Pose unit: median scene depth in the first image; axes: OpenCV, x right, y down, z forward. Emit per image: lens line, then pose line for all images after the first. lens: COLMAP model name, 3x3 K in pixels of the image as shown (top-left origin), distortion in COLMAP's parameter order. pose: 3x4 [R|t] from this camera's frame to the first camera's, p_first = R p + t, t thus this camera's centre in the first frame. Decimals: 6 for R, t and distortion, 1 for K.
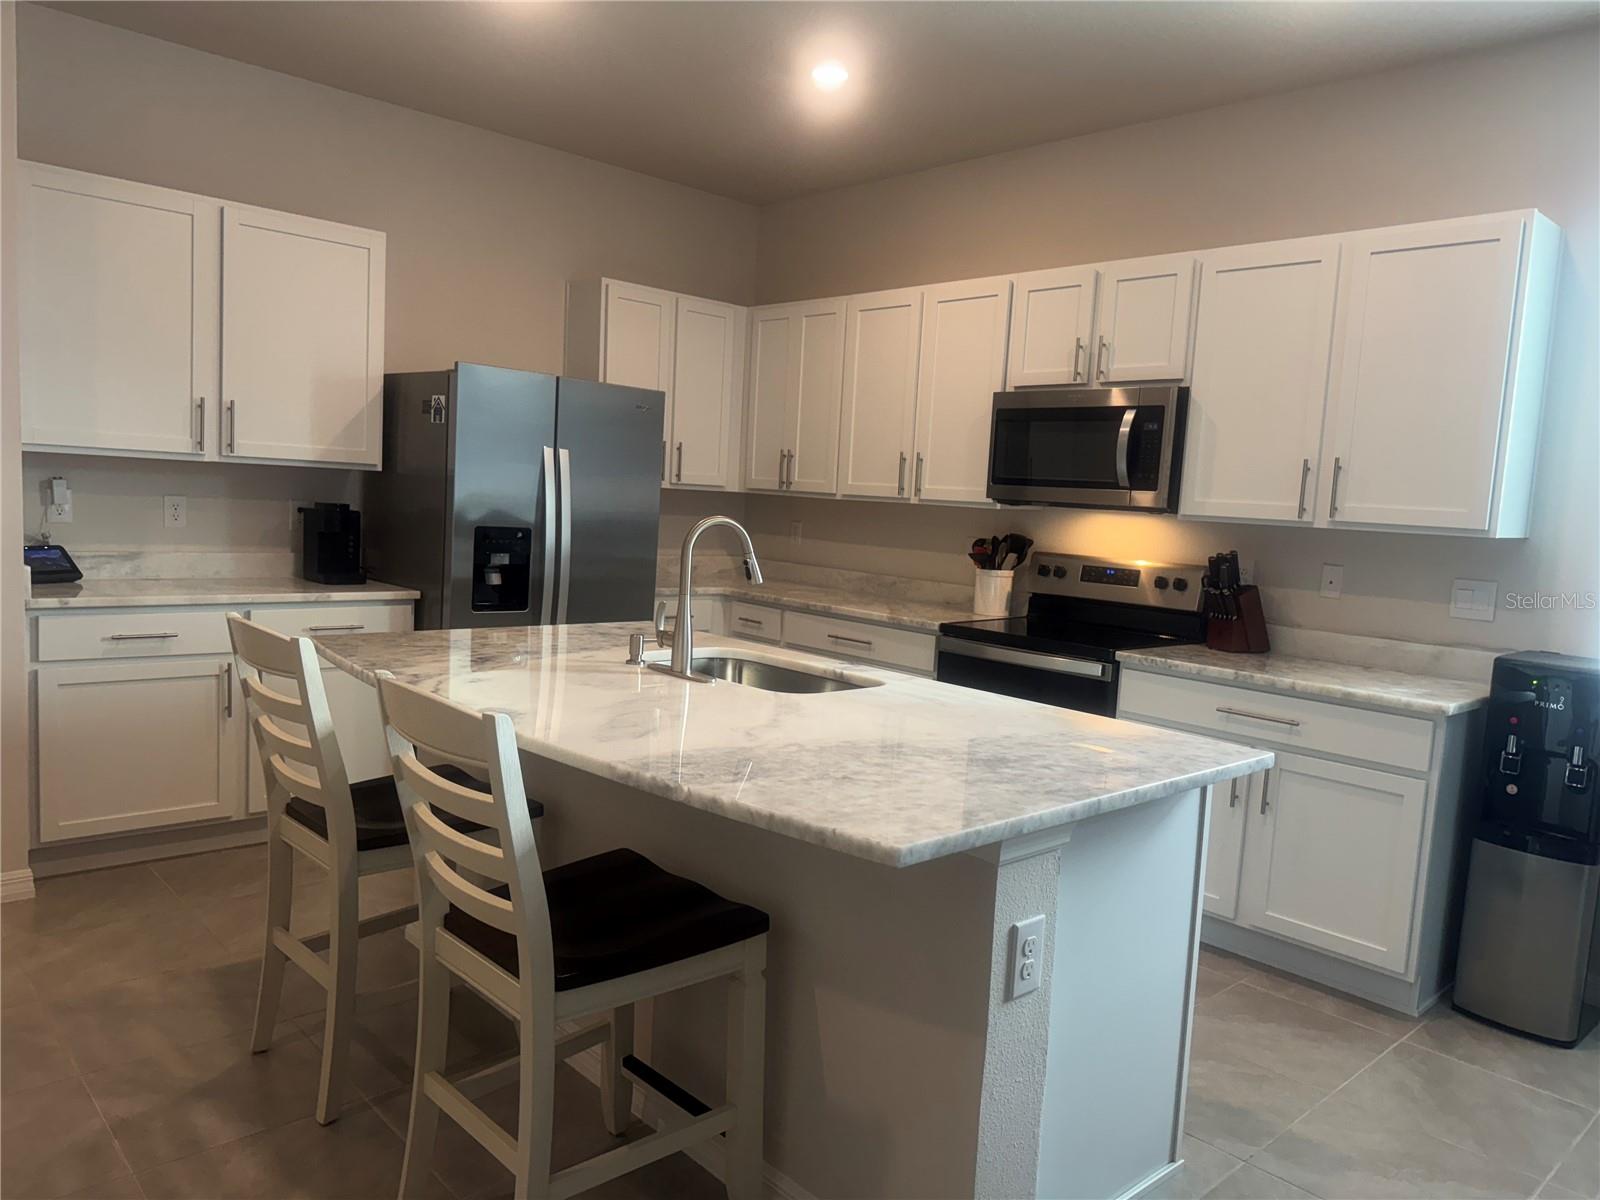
lens RADIAL K [[1155.3, 0, 797.1], [0, 1155.3, 604.0], [0, 0, 1]] dist [-0.013238, -0.043538]
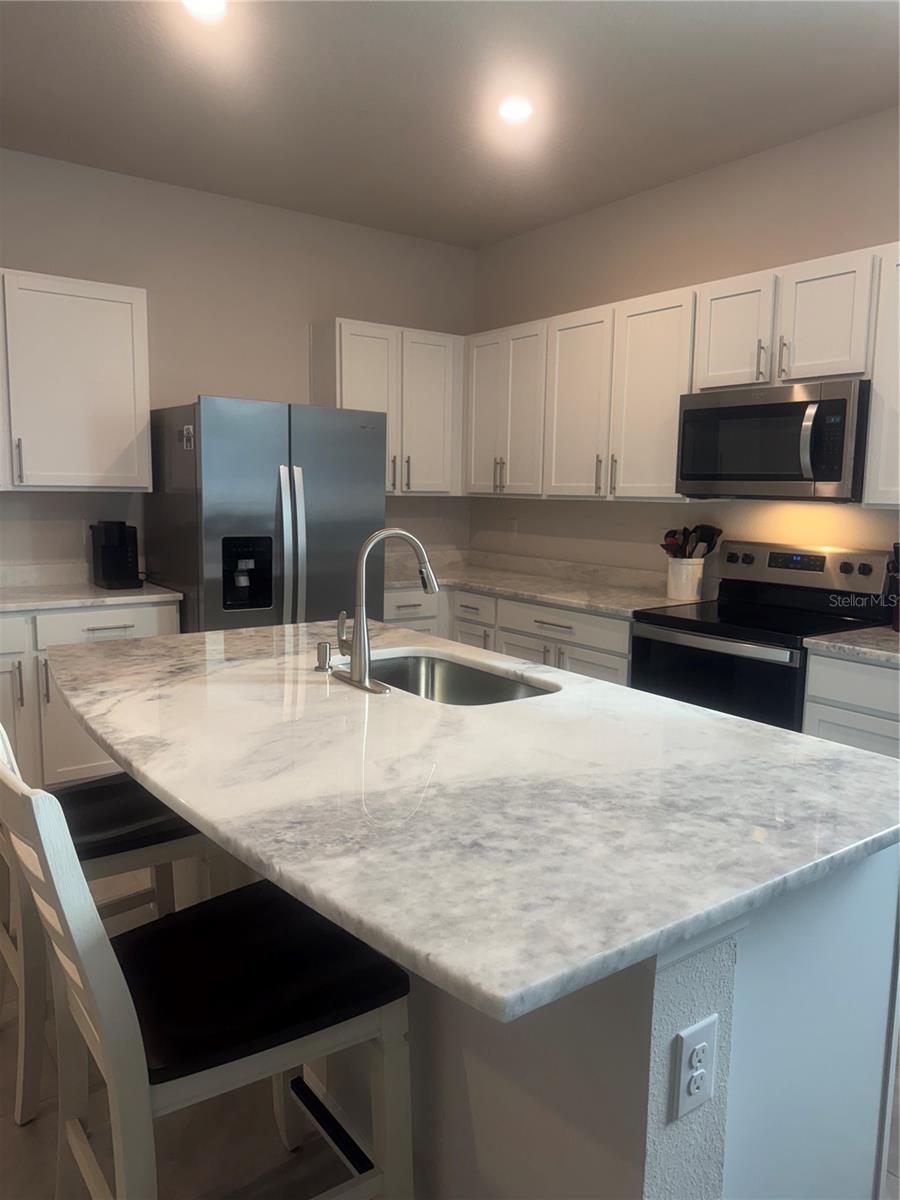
lens RADIAL K [[866.4, 0, 424.9], [0, 866.4, 599.3], [0, 0, 1]] dist [-0.013238, -0.043538]
pose [[0.989636, -0.025533, -0.141313, 0.044888], [0.029563, 0.999212, 0.026486, -0.021864], [0.140525, -0.030389, 0.989611, 0.164629]]
